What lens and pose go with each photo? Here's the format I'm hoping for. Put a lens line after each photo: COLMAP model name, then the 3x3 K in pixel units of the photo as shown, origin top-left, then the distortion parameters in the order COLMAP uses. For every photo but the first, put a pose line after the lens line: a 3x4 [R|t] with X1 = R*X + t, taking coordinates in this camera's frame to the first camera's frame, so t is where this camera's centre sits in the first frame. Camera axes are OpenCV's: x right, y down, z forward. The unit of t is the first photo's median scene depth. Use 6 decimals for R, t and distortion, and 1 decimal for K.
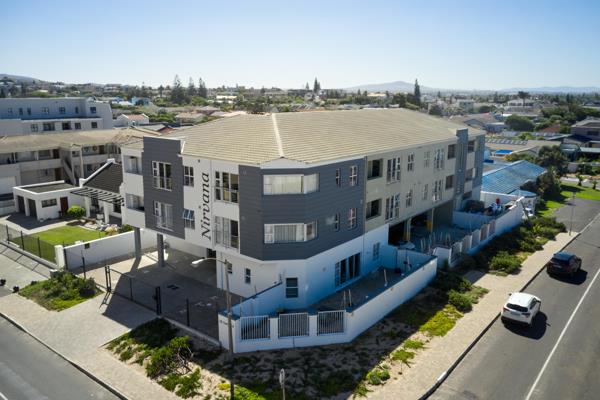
lens RADIAL K [[487.4, 0, 300.0], [0, 487.4, 200.0], [0, 0, 1]] dist [-0.006550, -0.002169]
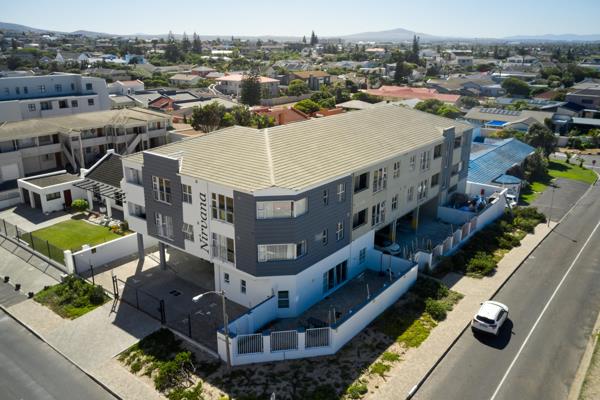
lens RADIAL K [[487.4, 0, 300.0], [0, 487.4, 200.0], [0, 0, 1]] dist [-0.006550, -0.002169]
pose [[0.999987, -0.001932, 0.004716, 0.014534], [0.001449, 0.994964, 0.100219, -0.139433], [-0.004886, -0.100210, 0.994954, -0.067492]]
